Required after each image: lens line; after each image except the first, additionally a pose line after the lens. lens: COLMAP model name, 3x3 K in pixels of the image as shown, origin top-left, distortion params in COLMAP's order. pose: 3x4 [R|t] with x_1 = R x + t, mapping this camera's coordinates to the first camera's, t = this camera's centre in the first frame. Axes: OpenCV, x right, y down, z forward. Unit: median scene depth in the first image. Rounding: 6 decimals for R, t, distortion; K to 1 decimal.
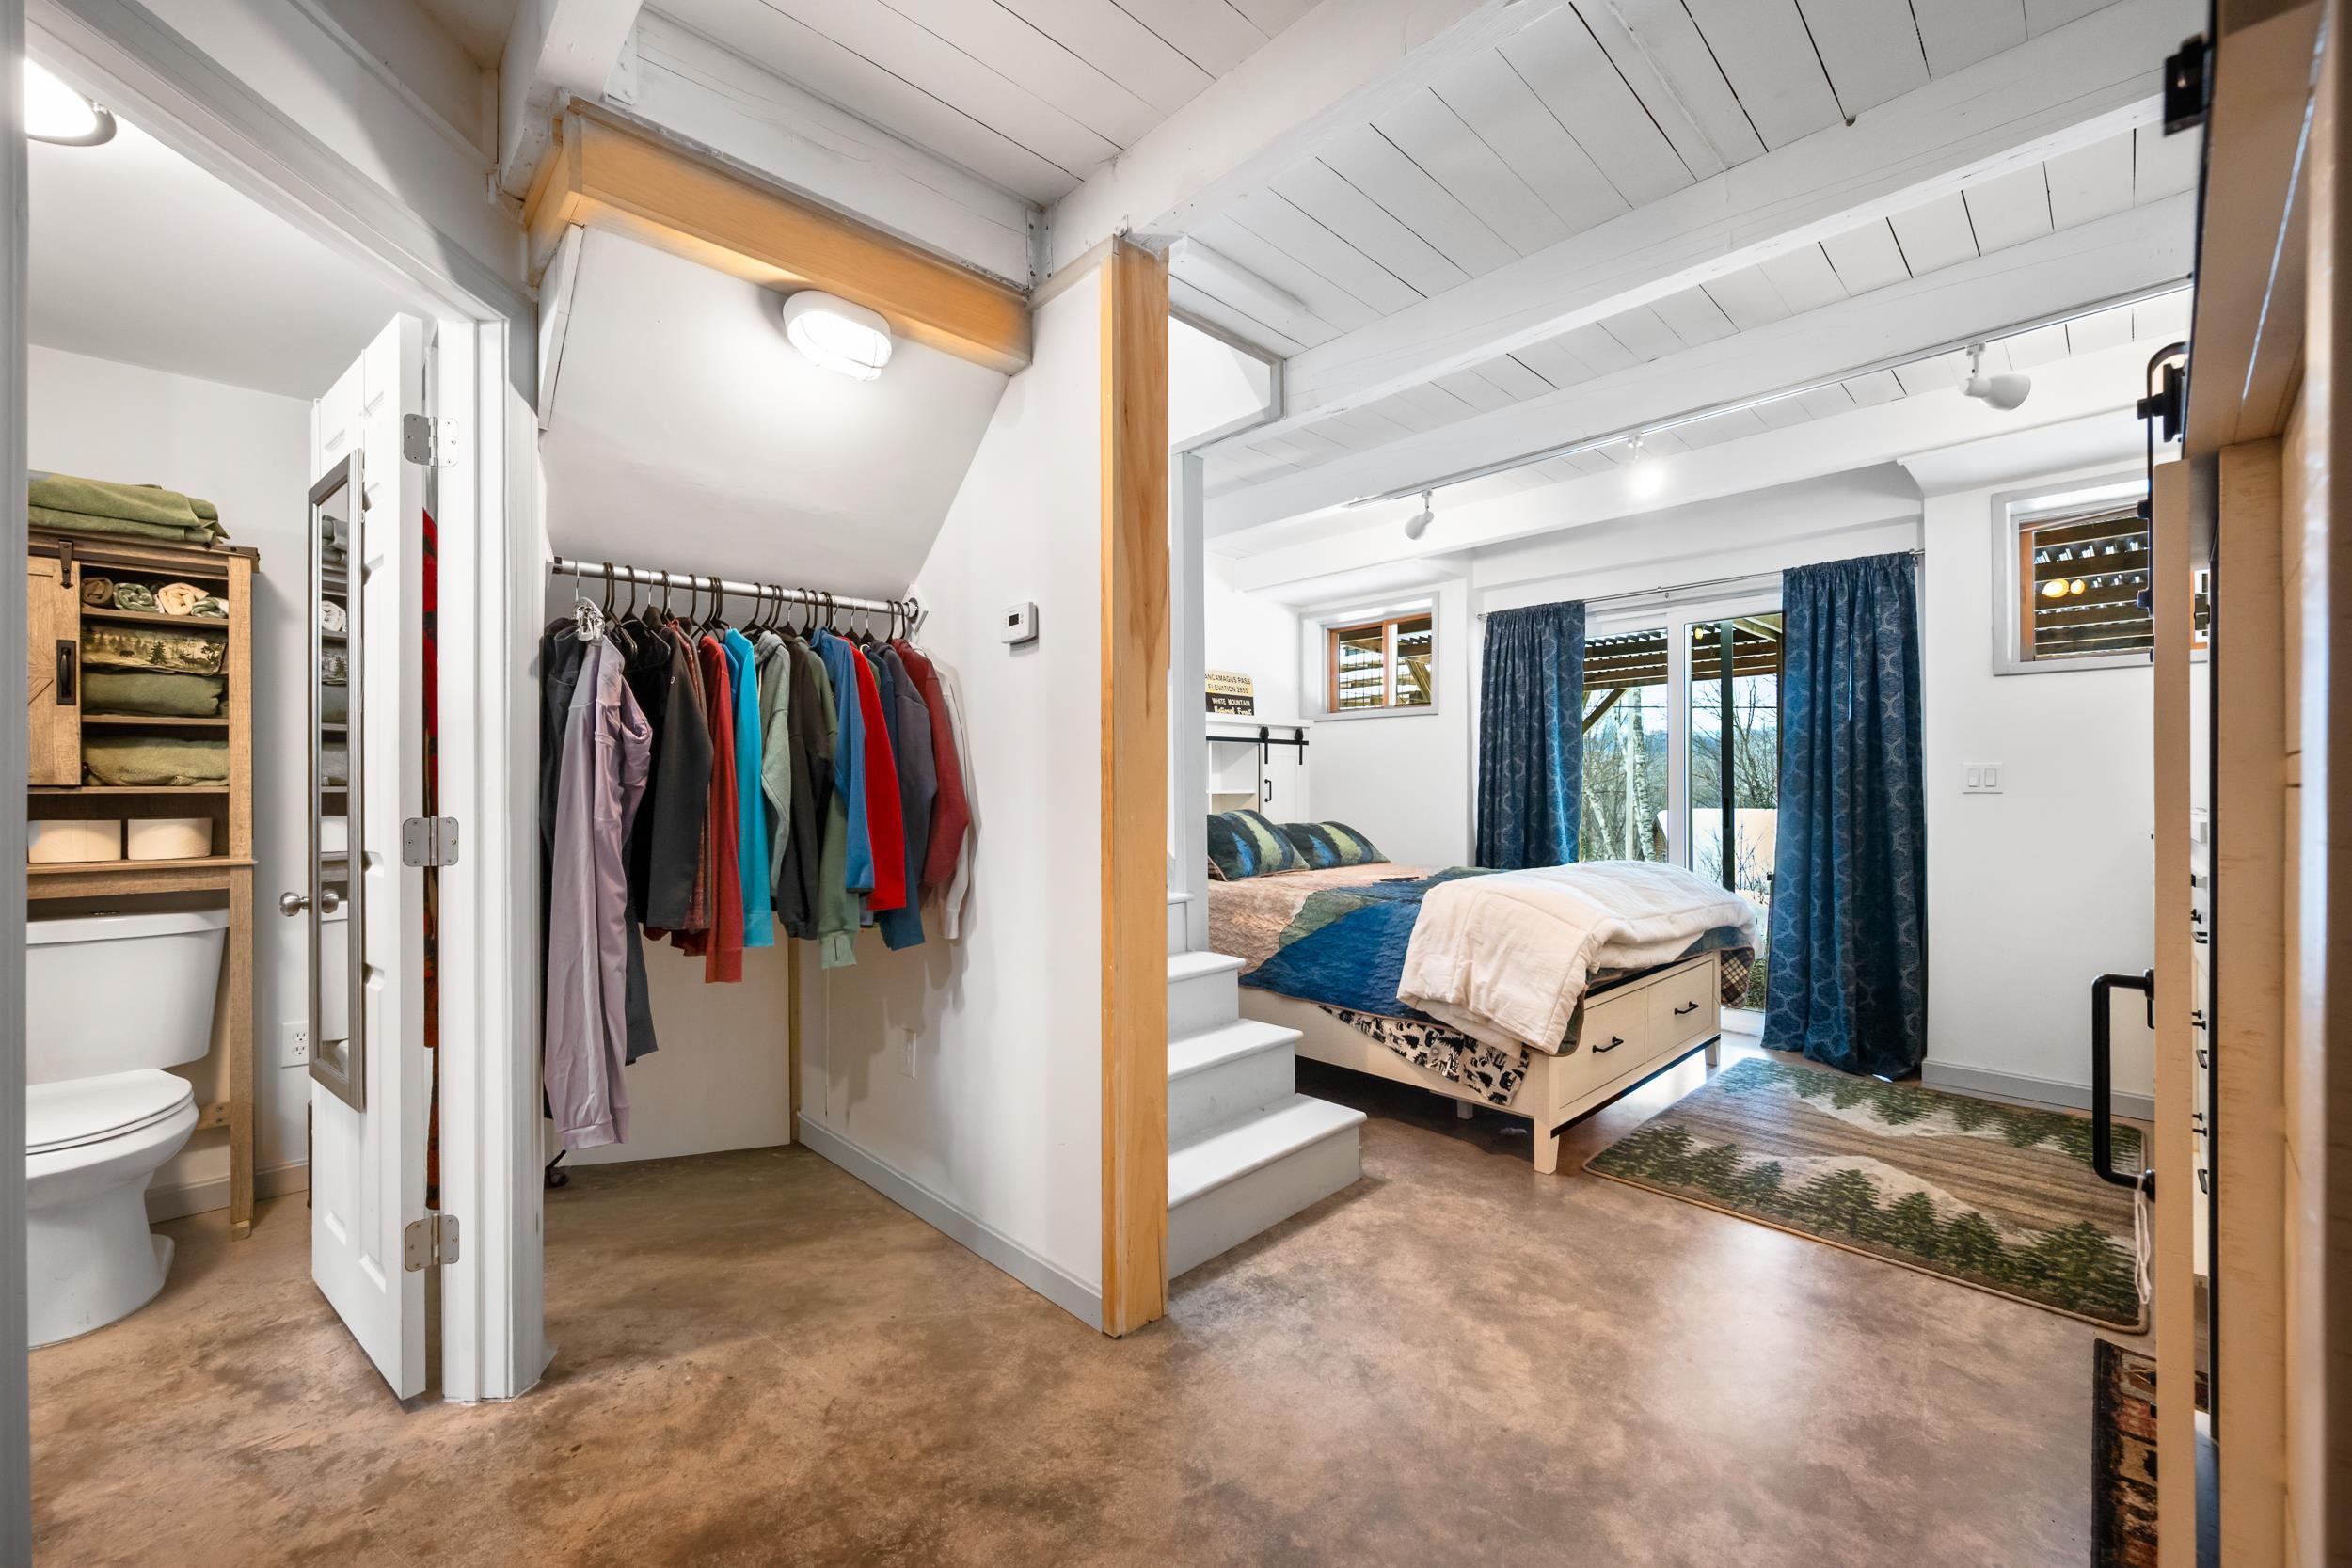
lens RADIAL K [[924.4, 0, 1166.4], [0, 924.4, 793.8], [0, 0, 1]] dist [-0.000320, 0.000195]
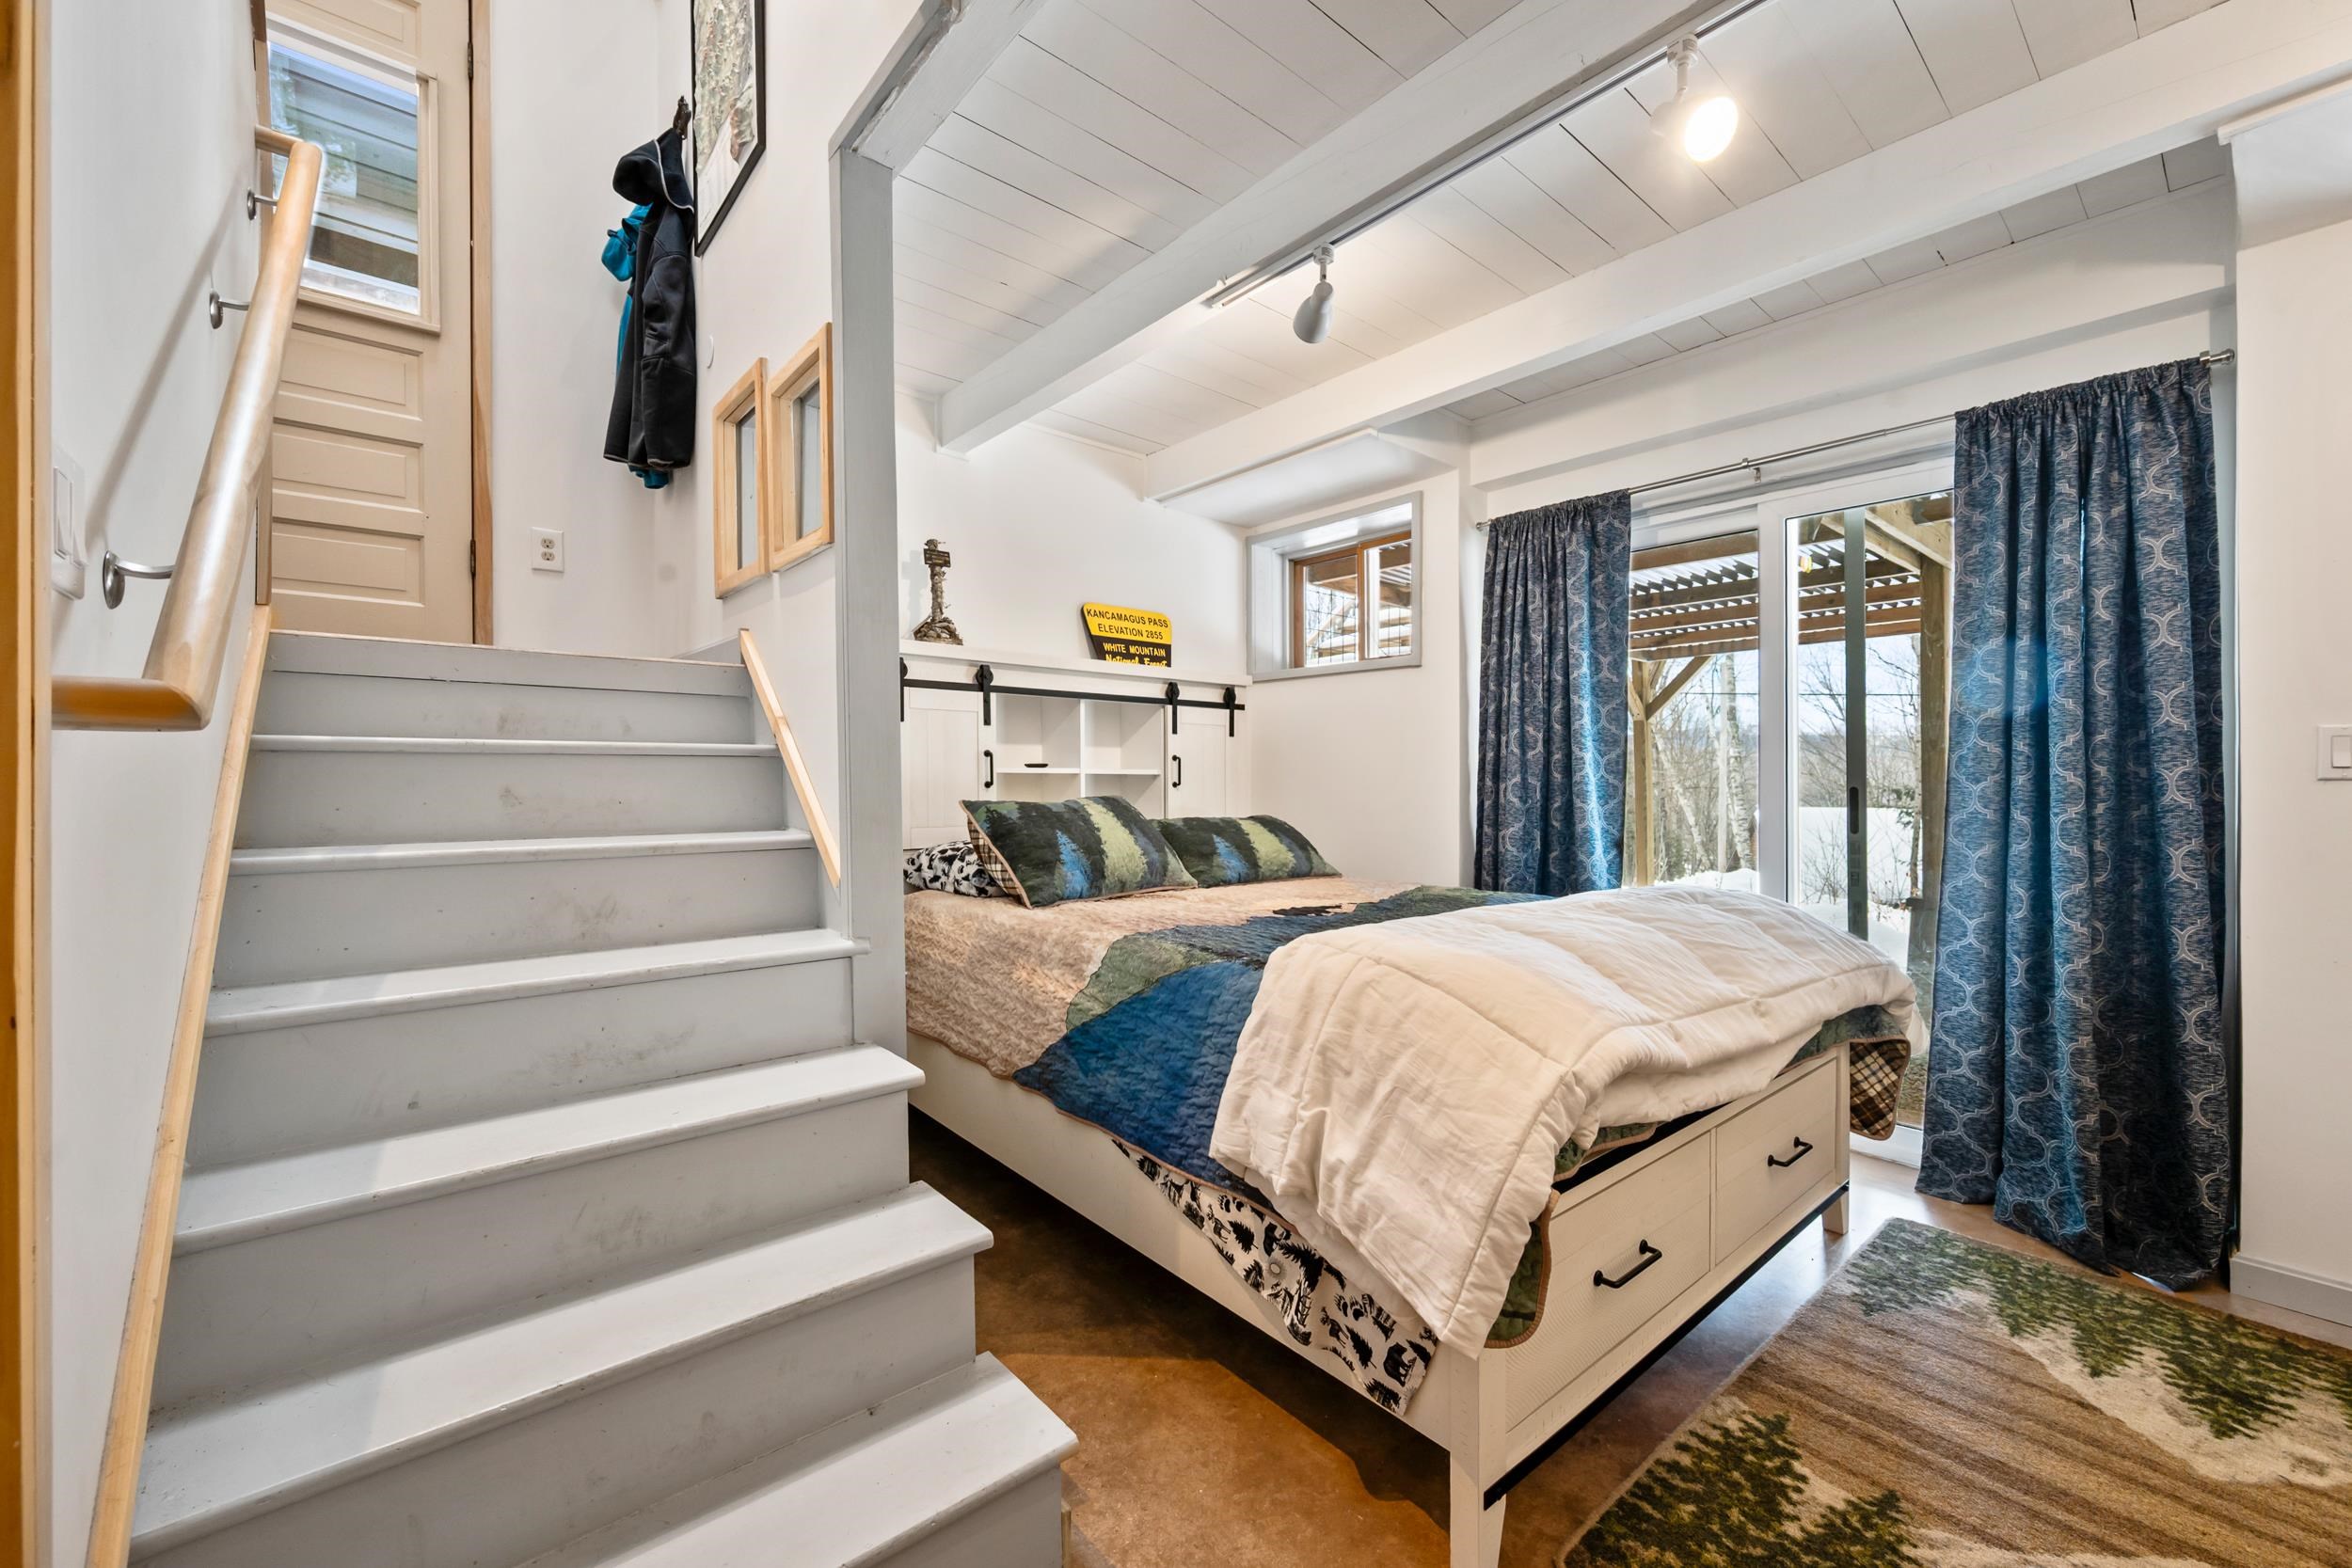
lens RADIAL K [[924.4, 0, 1165.3], [0, 924.4, 770.4], [0, 0, 1]] dist [-0.000320, 0.000195]
pose [[0.996972, 0.009989, -0.077118, 0.226136], [-0.011106, 0.999839, -0.014080, 0.009446], [0.076965, 0.014894, 0.996923, 0.408742]]
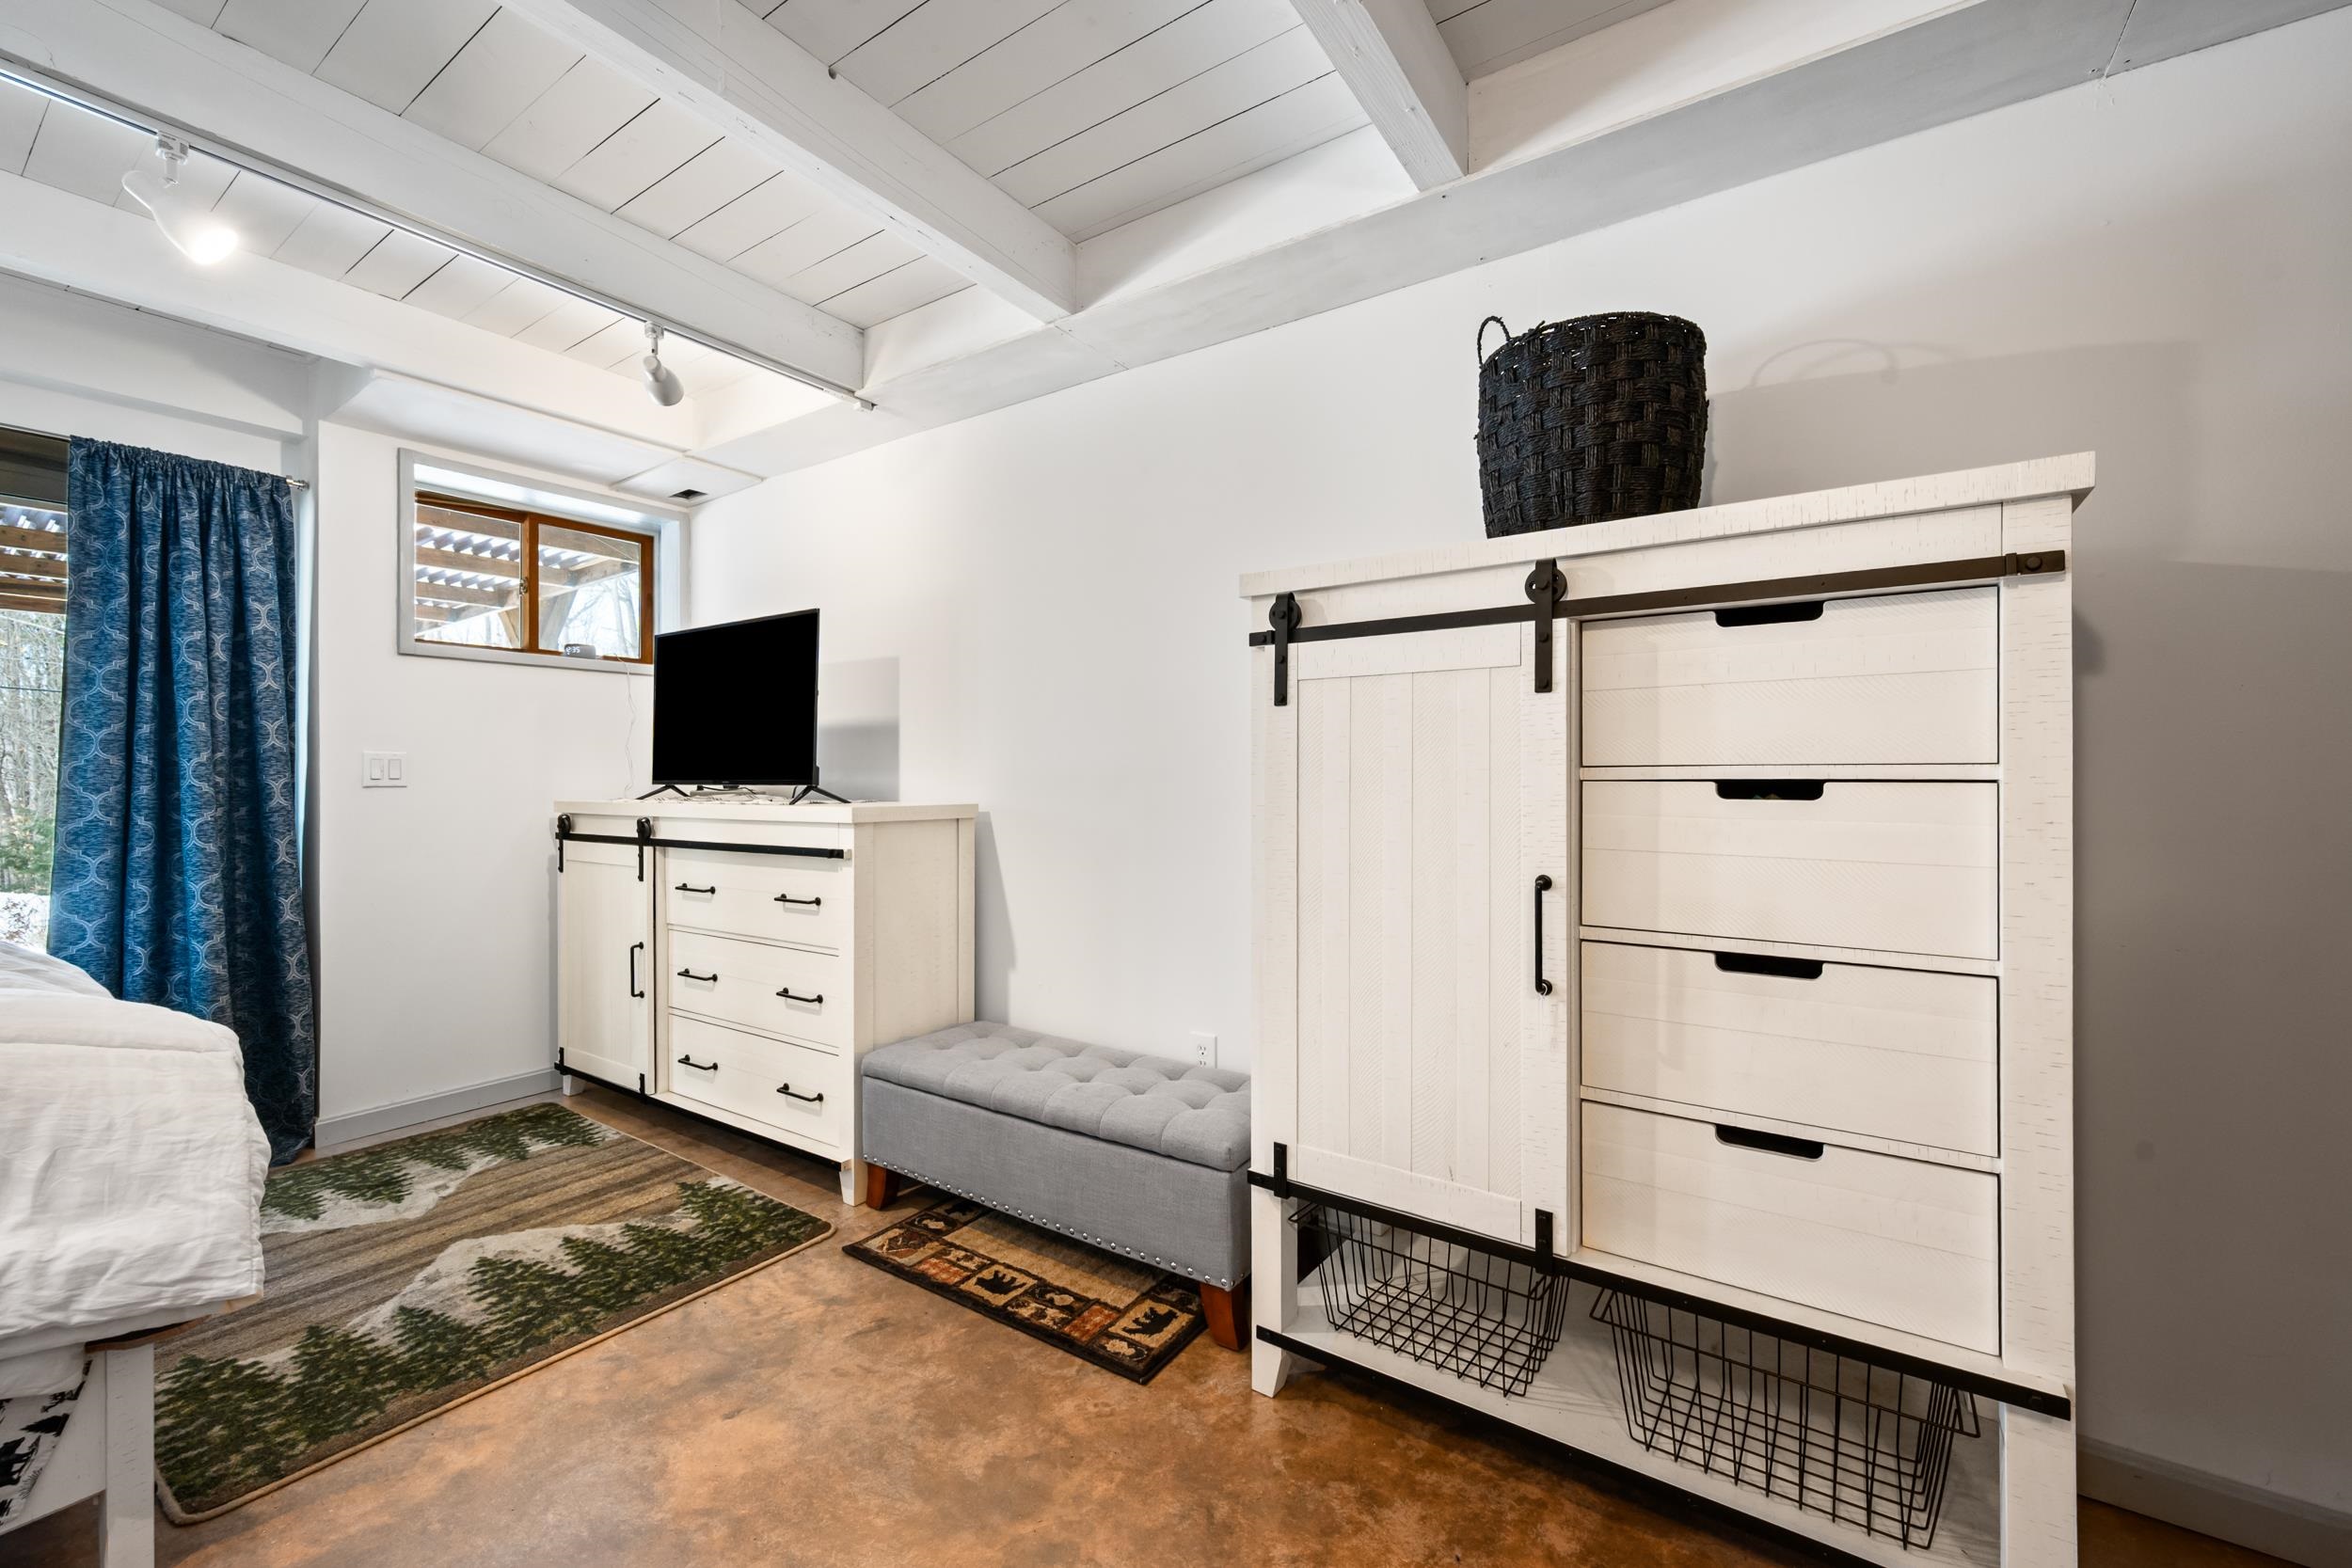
lens RADIAL K [[924.4, 0, 1214.2], [0, 924.4, 788.3], [0, 0, 1]] dist [-0.000320, 0.000195]
pose [[-0.225818, -0.006318, 0.974149, -0.140118], [0.003396, 0.999968, 0.007273, -0.004068], [-0.974164, 0.004951, -0.225790, 0.443573]]
